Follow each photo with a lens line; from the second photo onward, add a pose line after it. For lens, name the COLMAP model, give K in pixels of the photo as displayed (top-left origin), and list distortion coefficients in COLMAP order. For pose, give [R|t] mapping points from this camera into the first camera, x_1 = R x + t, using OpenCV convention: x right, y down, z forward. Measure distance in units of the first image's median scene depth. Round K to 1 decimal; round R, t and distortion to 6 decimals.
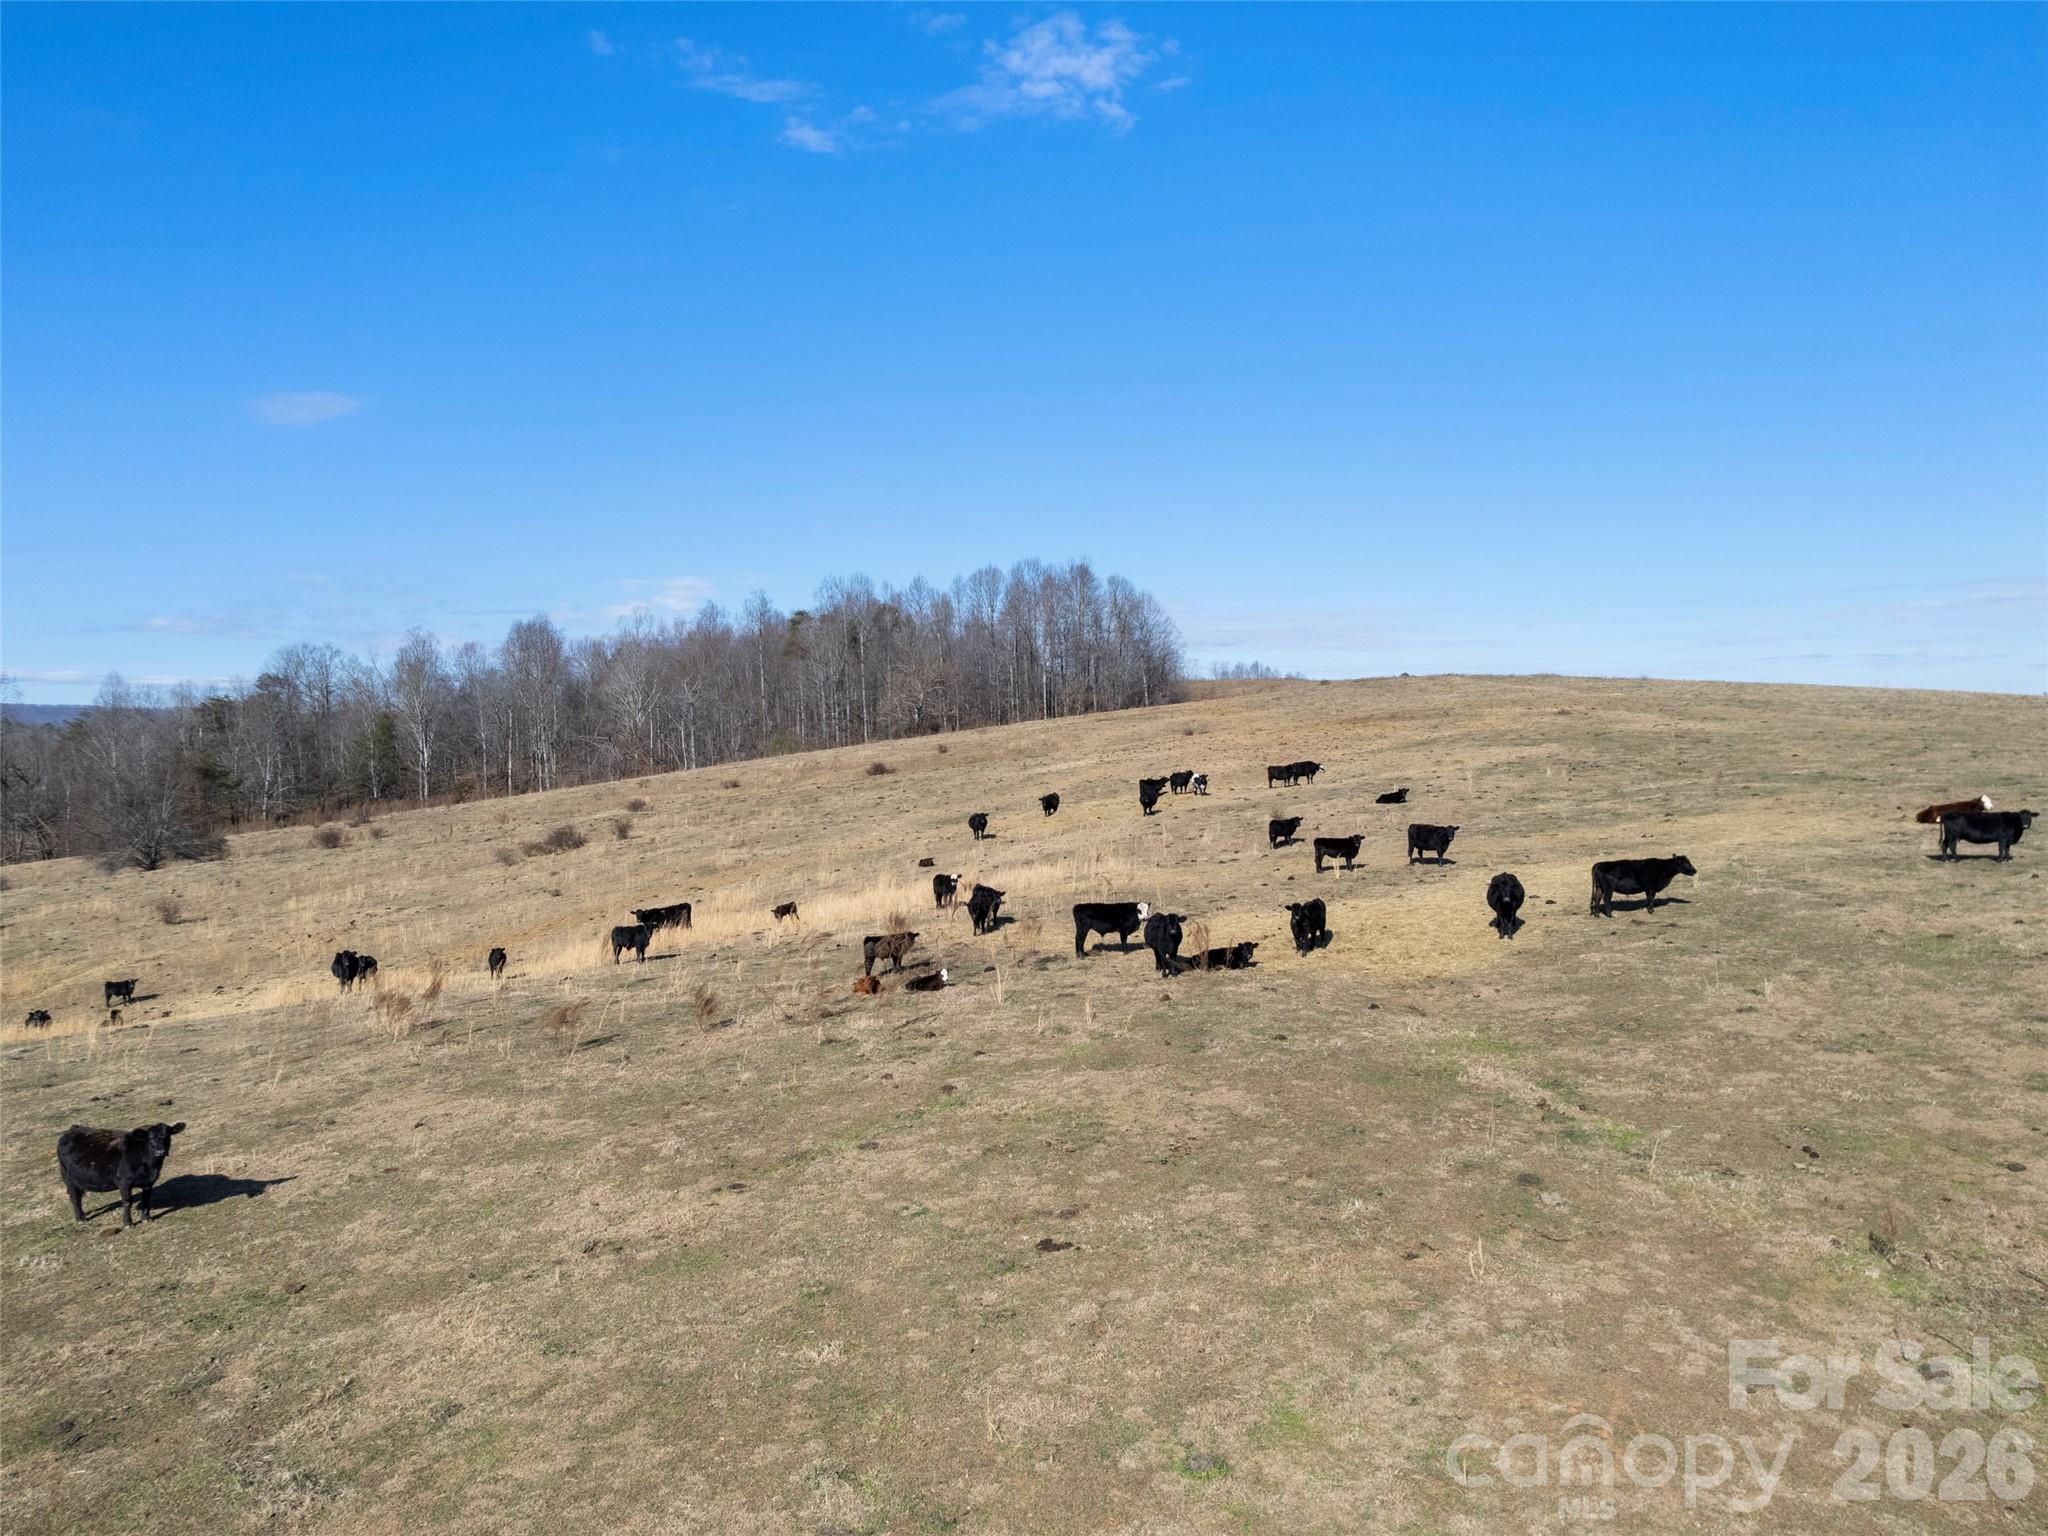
lens RADIAL K [[1447.4, 0, 1010.9], [0, 1447.4, 773.1], [0, 0, 1]] dist [-0.069284, 0.059776]
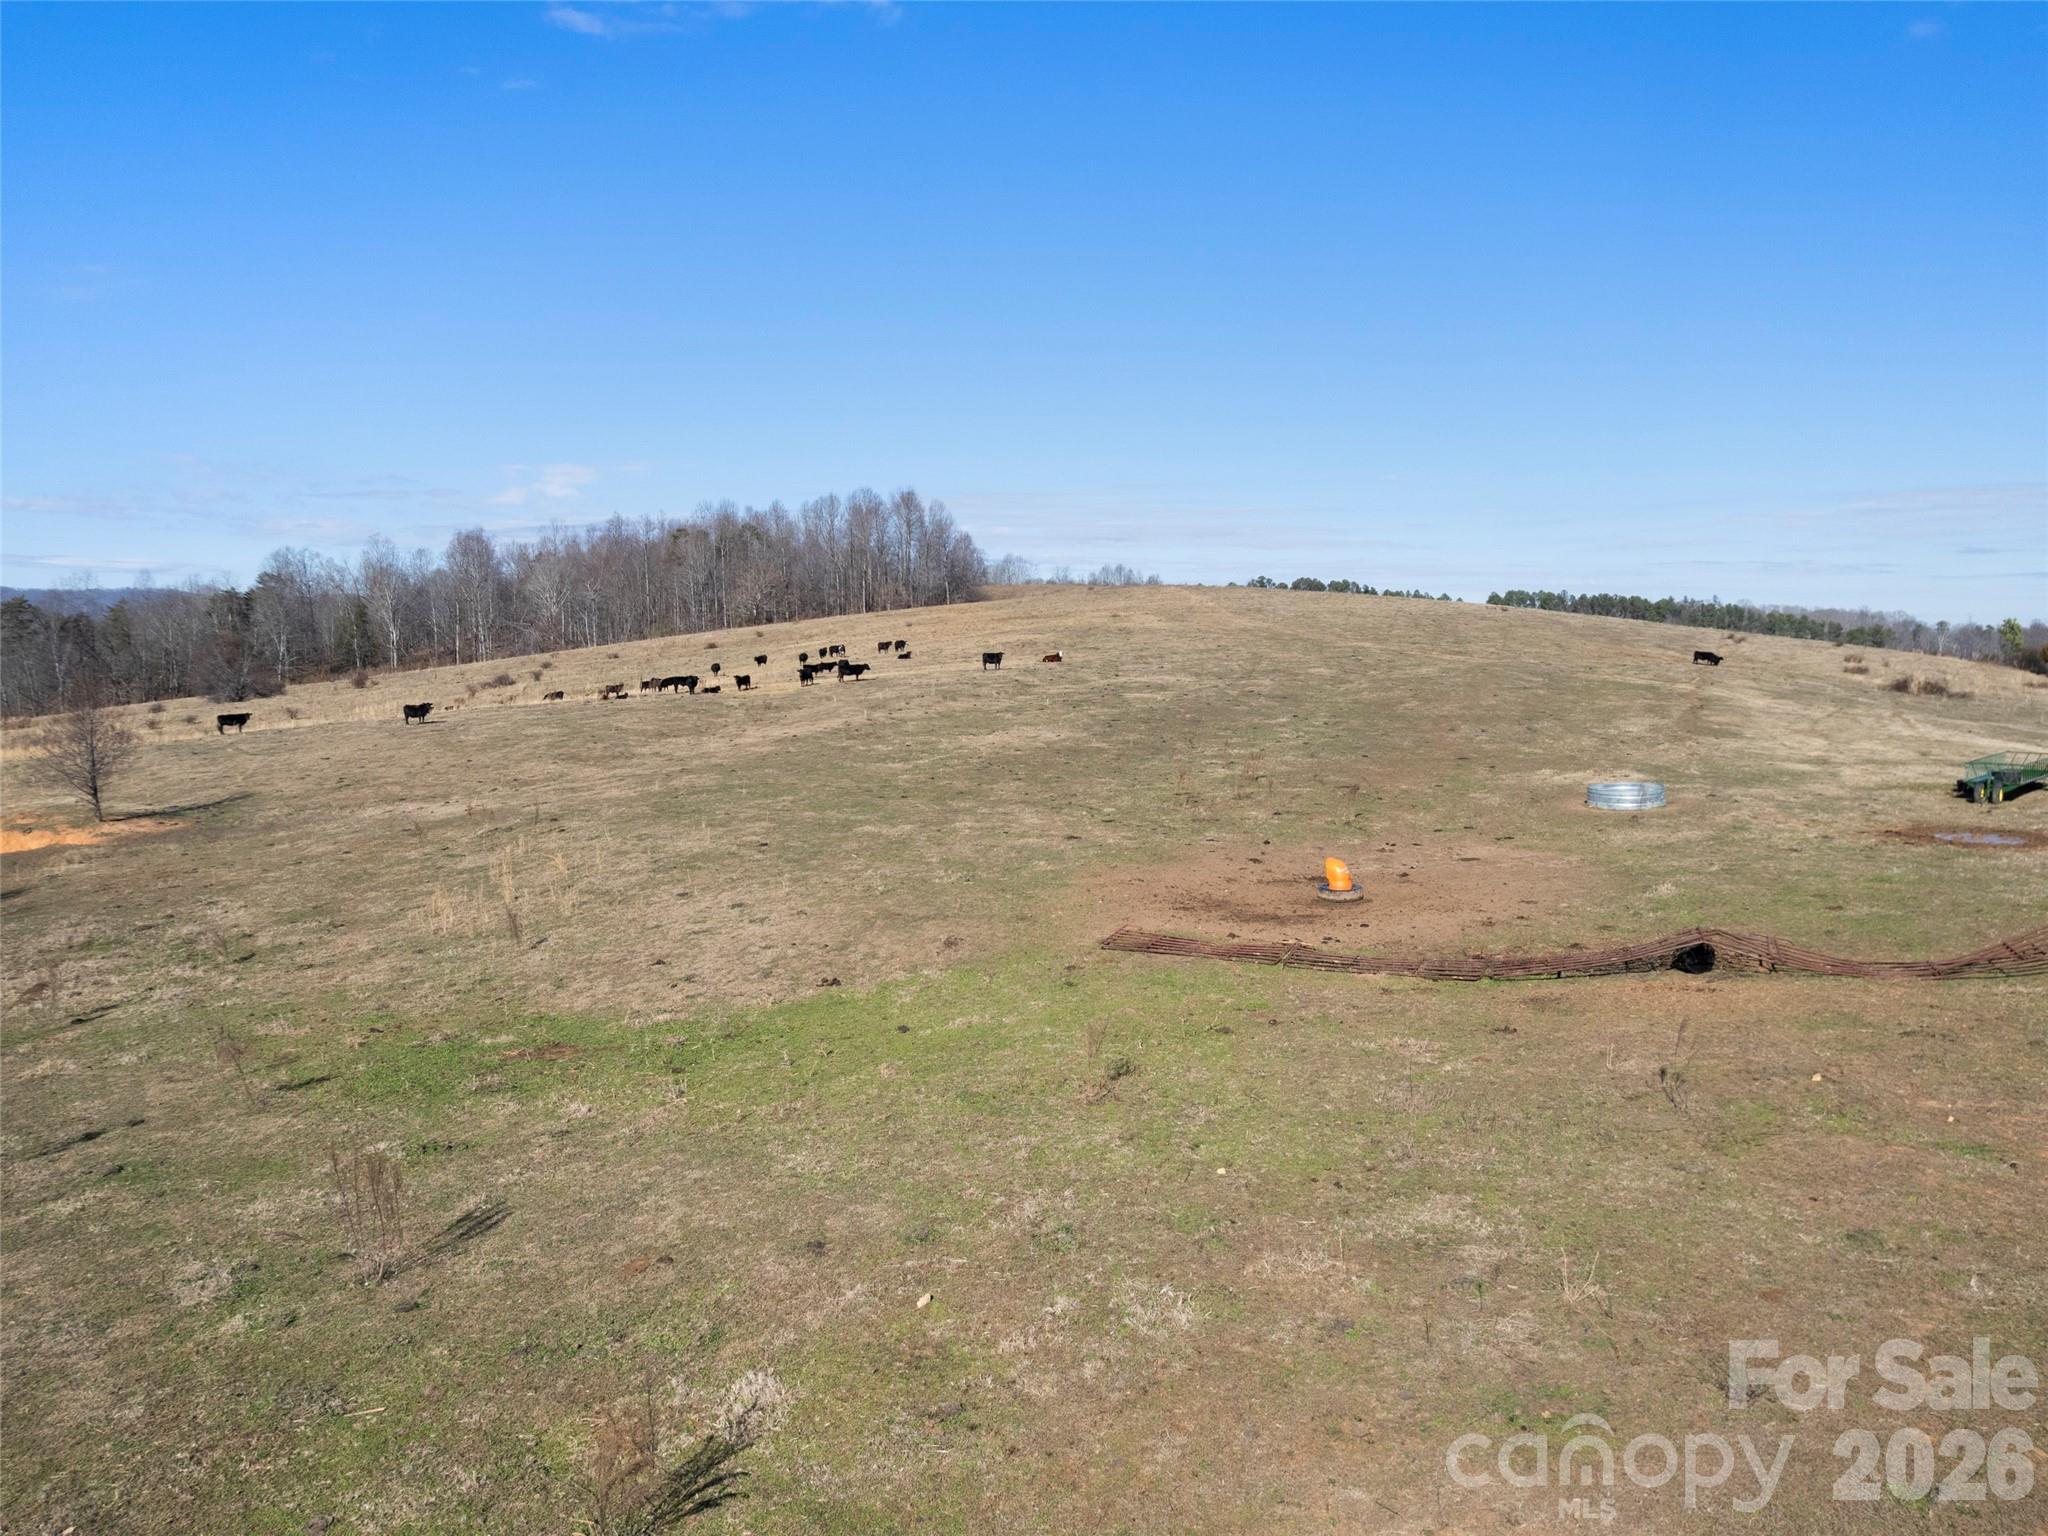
lens RADIAL K [[1447.4, 0, 1010.9], [0, 1447.4, 773.1], [0, 0, 1]] dist [-0.069284, 0.059776]
pose [[0.998872, 0.009105, 0.046599, 0.109804], [-0.012522, 0.997211, 0.073569, 0.010270], [-0.045799, -0.074070, 0.996201, -0.377427]]
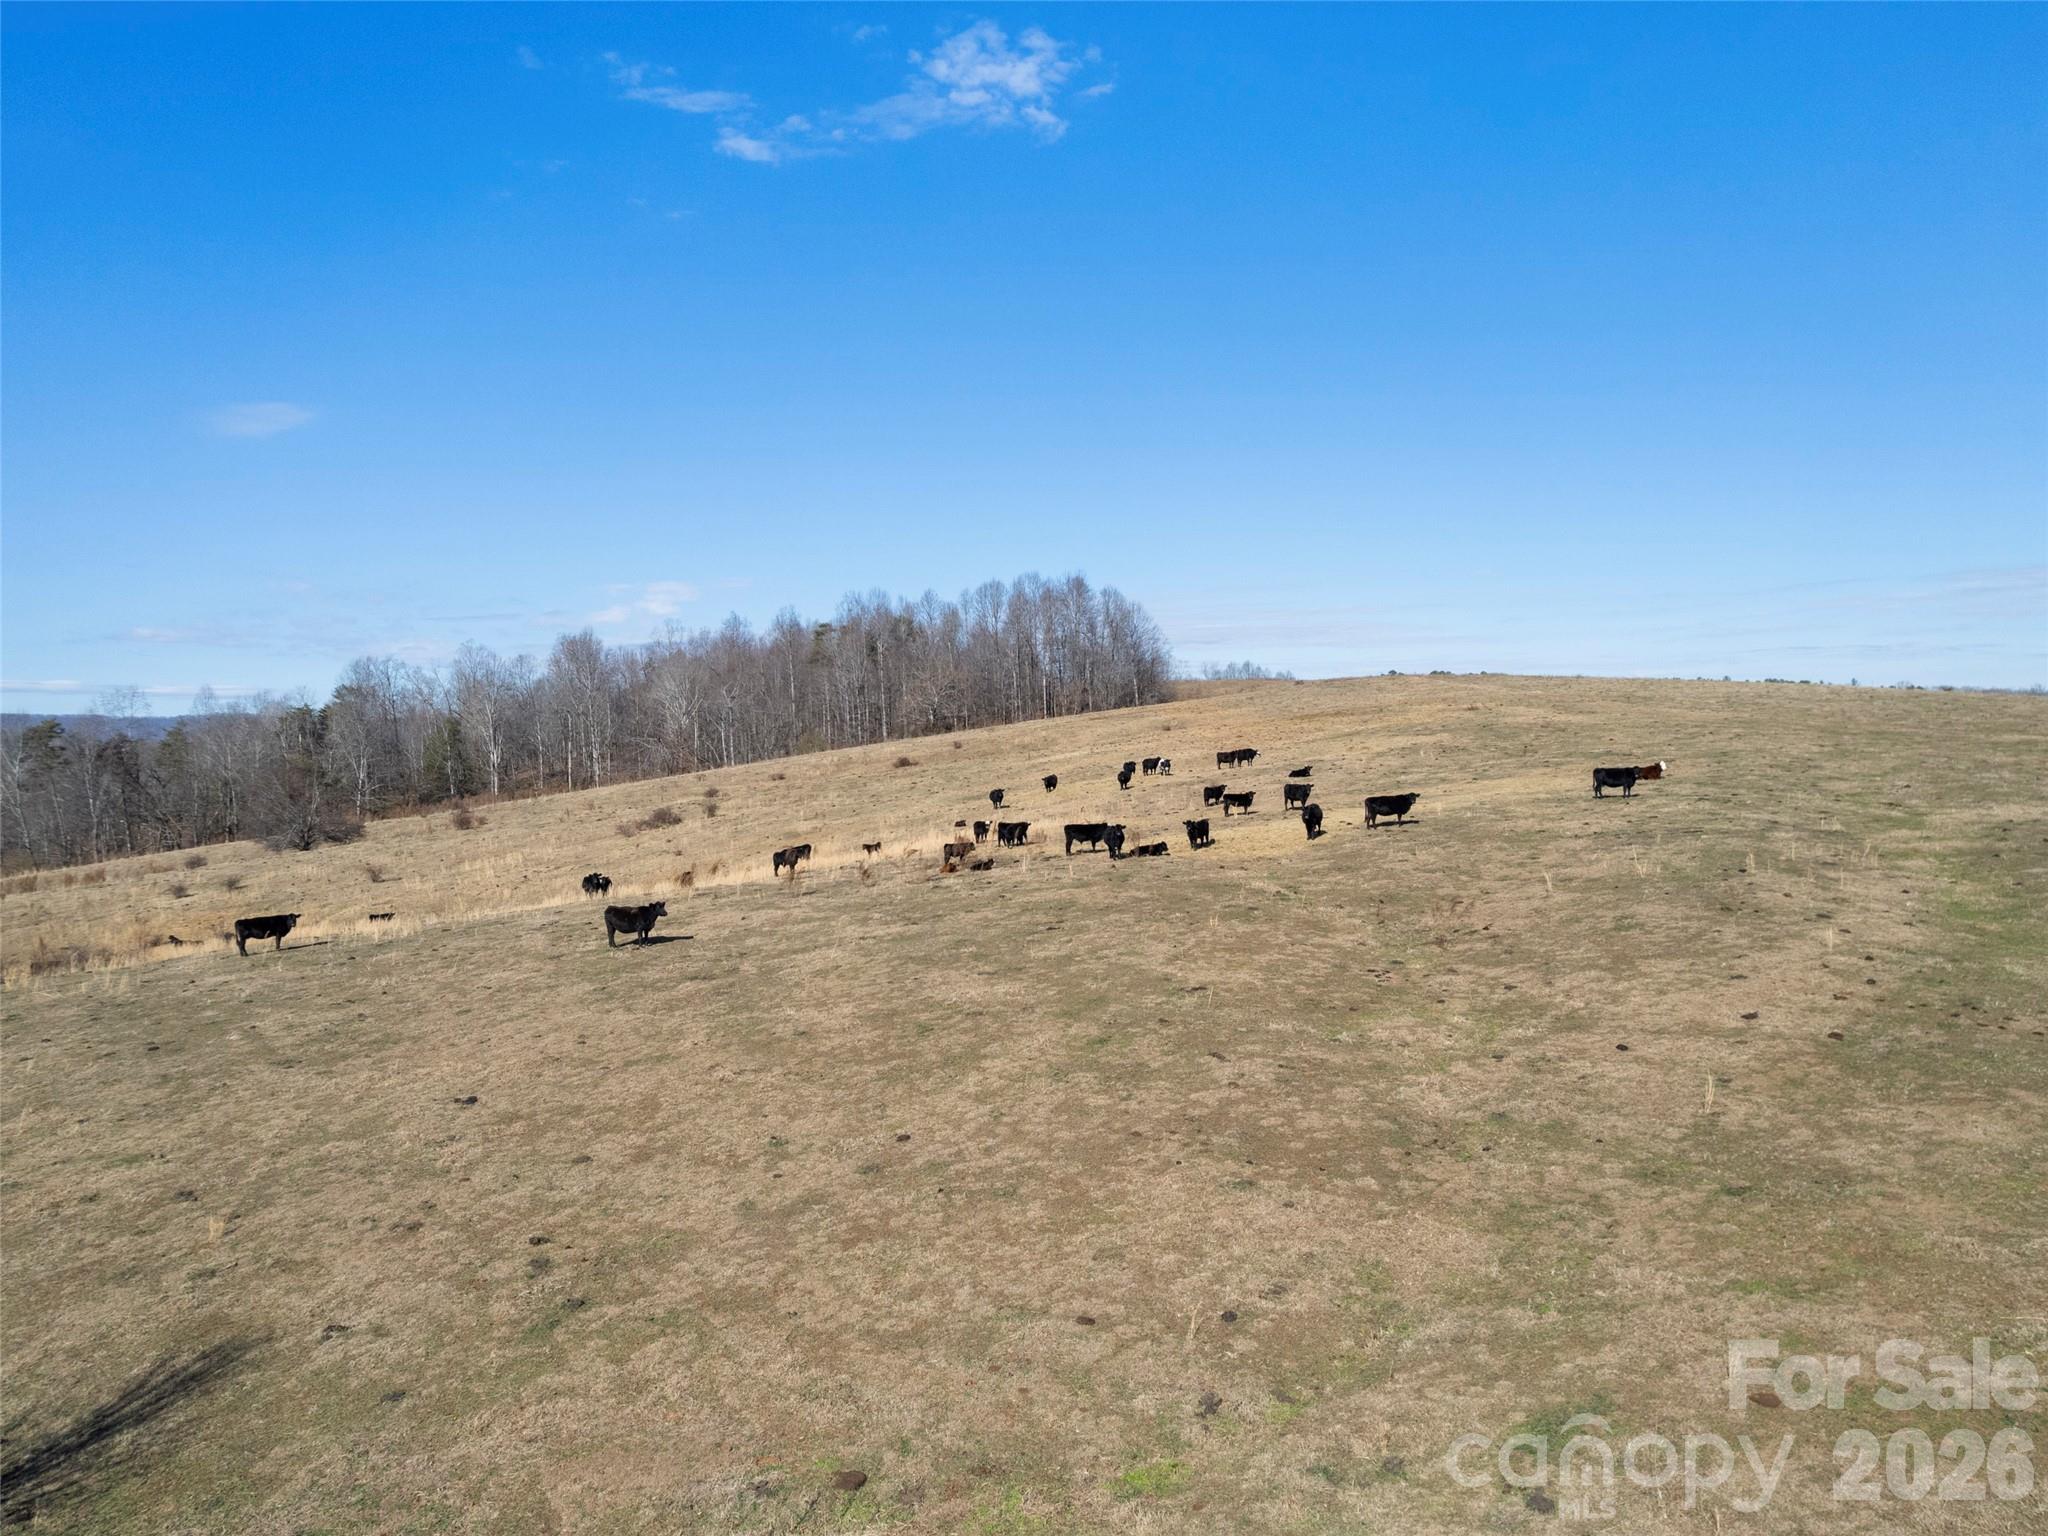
lens RADIAL K [[1447.4, 0, 1010.9], [0, 1447.4, 773.1], [0, 0, 1]] dist [-0.069284, 0.059776]
pose [[0.999946, -0.010357, -0.000234, -0.003329], [0.010357, 0.999946, 0.000085, 0.004777], [0.000233, -0.000088, 1.000000, -0.124400]]
